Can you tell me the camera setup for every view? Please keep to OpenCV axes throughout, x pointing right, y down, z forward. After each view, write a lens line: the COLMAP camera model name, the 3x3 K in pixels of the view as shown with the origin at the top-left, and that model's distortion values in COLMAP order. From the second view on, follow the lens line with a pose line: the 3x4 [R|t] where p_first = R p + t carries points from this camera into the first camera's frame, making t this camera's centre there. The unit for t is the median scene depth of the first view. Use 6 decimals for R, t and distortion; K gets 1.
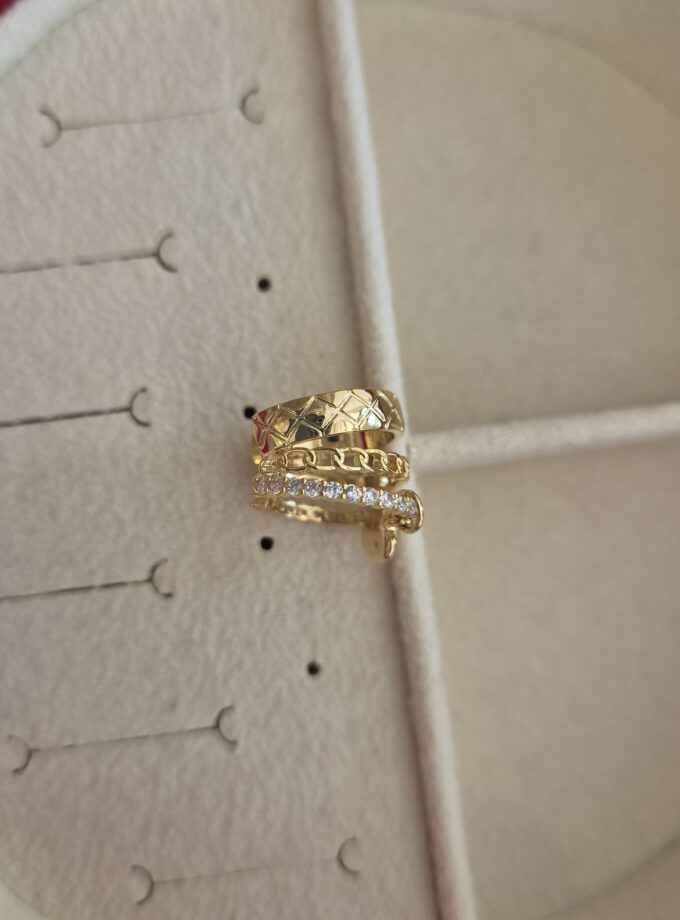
lens RADIAL K [[896.5, 0, 335.9], [0, 896.5, 456.3], [0, 0, 1]] dist [-0.054506, -0.005570]
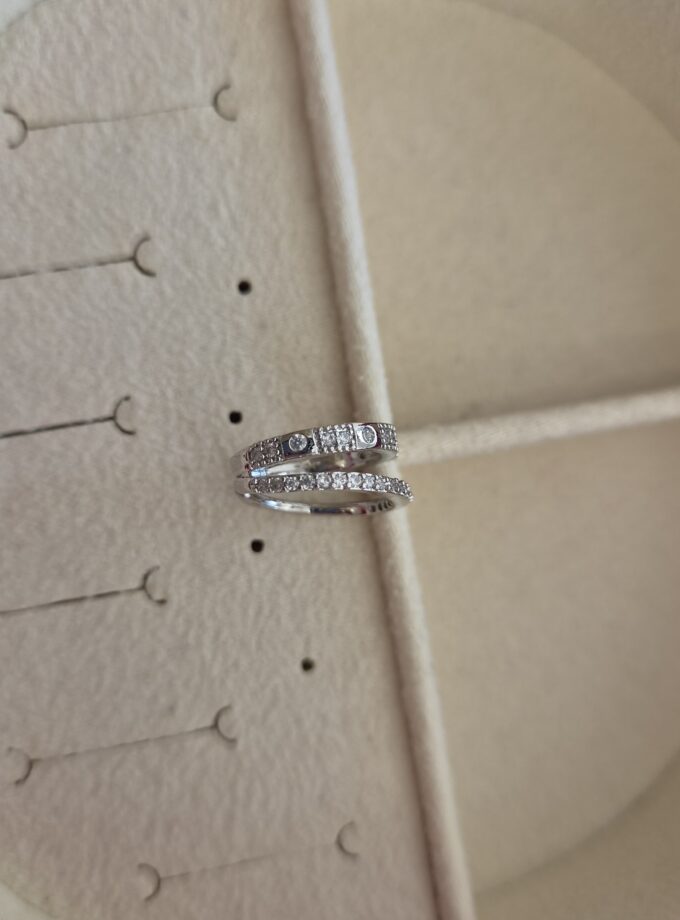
lens RADIAL K [[896.5, 0, 335.9], [0, 896.5, 456.3], [0, 0, 1]] dist [-0.054506, -0.005570]
pose [[0.995964, -0.035868, 0.082276, -0.068937], [0.030087, 0.997061, 0.070452, -0.073161], [-0.084561, -0.067692, 0.994116, -0.007247]]
